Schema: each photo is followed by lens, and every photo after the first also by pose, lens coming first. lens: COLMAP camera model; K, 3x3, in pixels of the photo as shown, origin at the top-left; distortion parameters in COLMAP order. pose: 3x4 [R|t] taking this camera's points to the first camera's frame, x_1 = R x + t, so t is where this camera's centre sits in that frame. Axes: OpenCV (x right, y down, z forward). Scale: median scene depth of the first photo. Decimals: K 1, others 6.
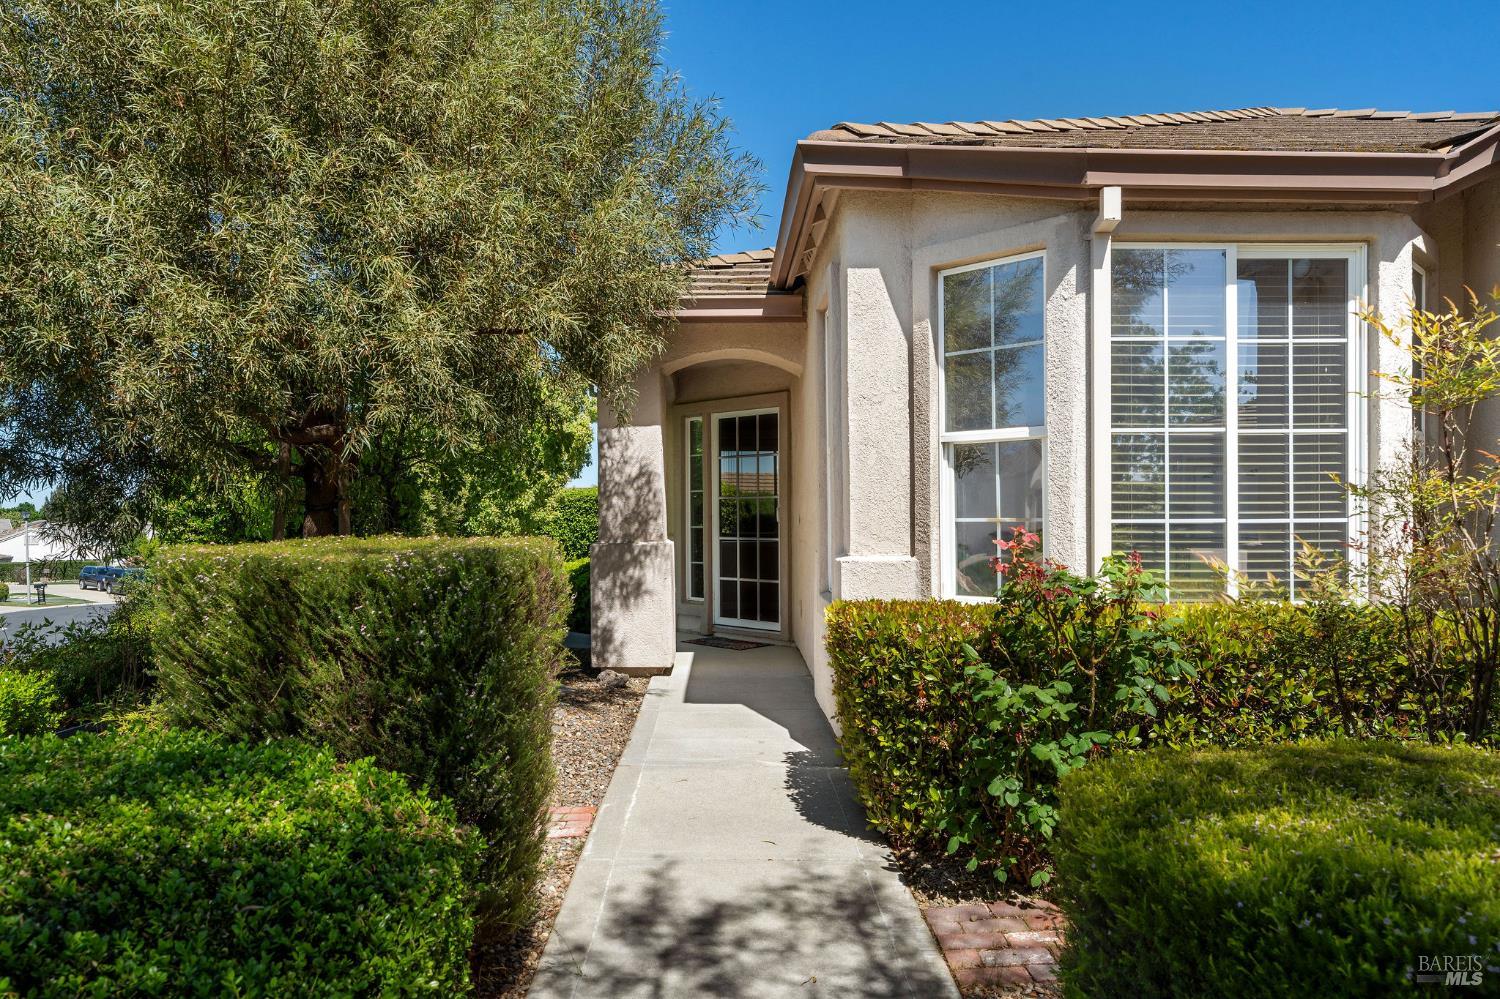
lens RADIAL K [[1004.0, 0, 751.4], [0, 1004.0, 503.6], [0, 0, 1]] dist [-0.001666, -0.000181]
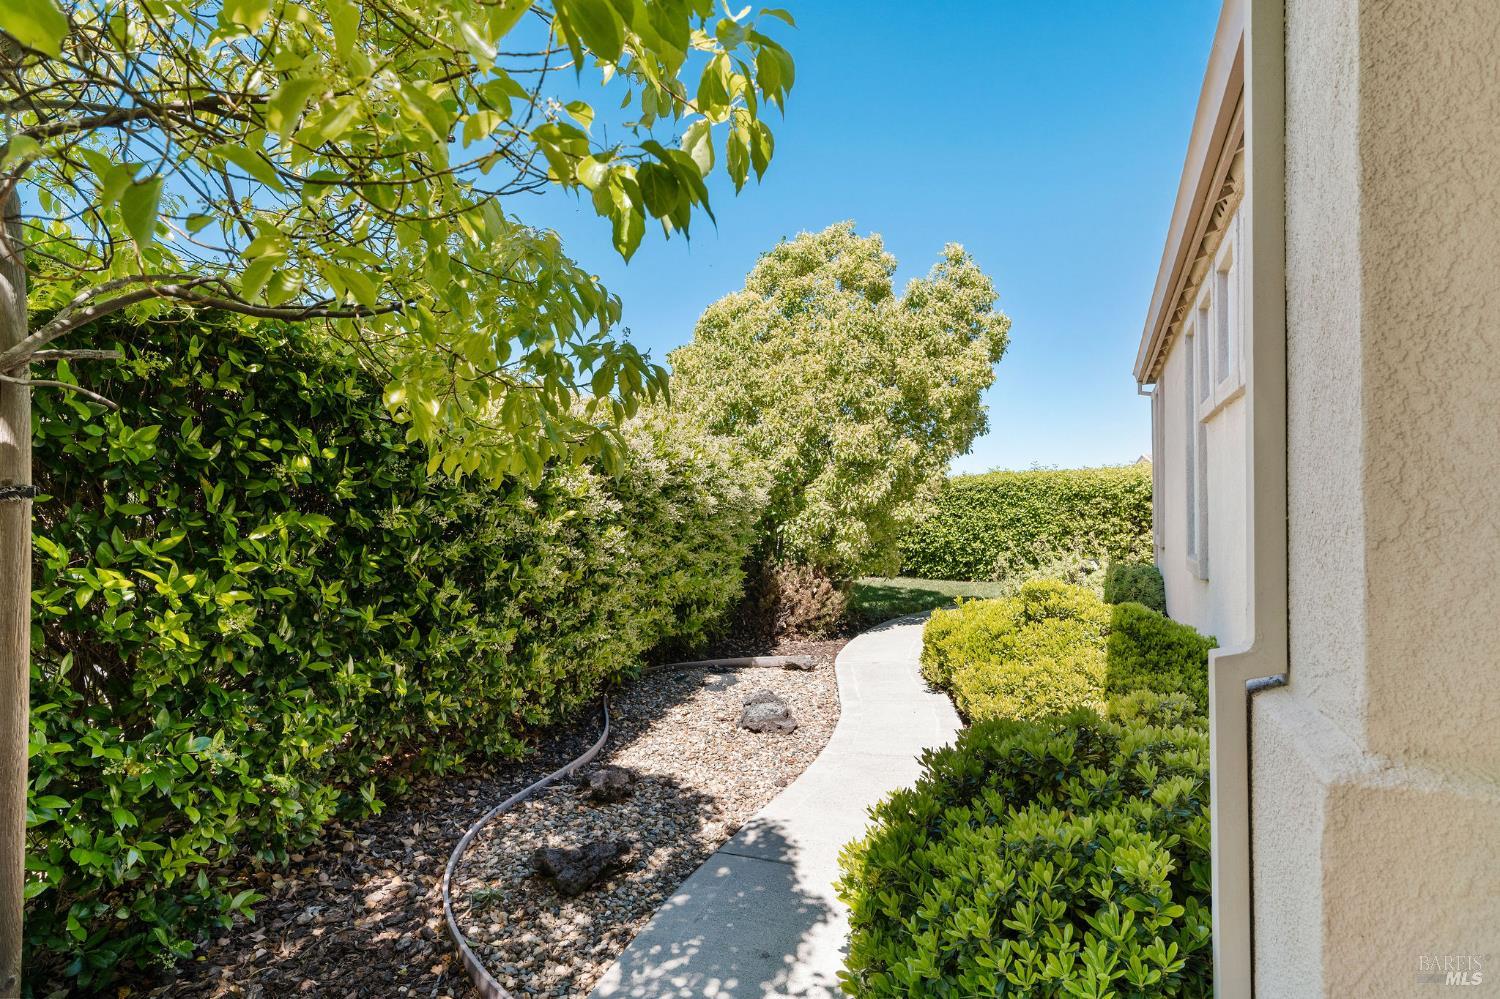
lens RADIAL K [[825.0, 0, 750.2], [0, 825.0, 500.7], [0, 0, 1]] dist [0.000213, 0.000008]
pose [[0.909559, -0.008627, -0.415485, -0.088414], [0.012821, 0.999891, 0.007306, -0.000738], [0.415377, -0.011973, 0.909571, 0.506997]]
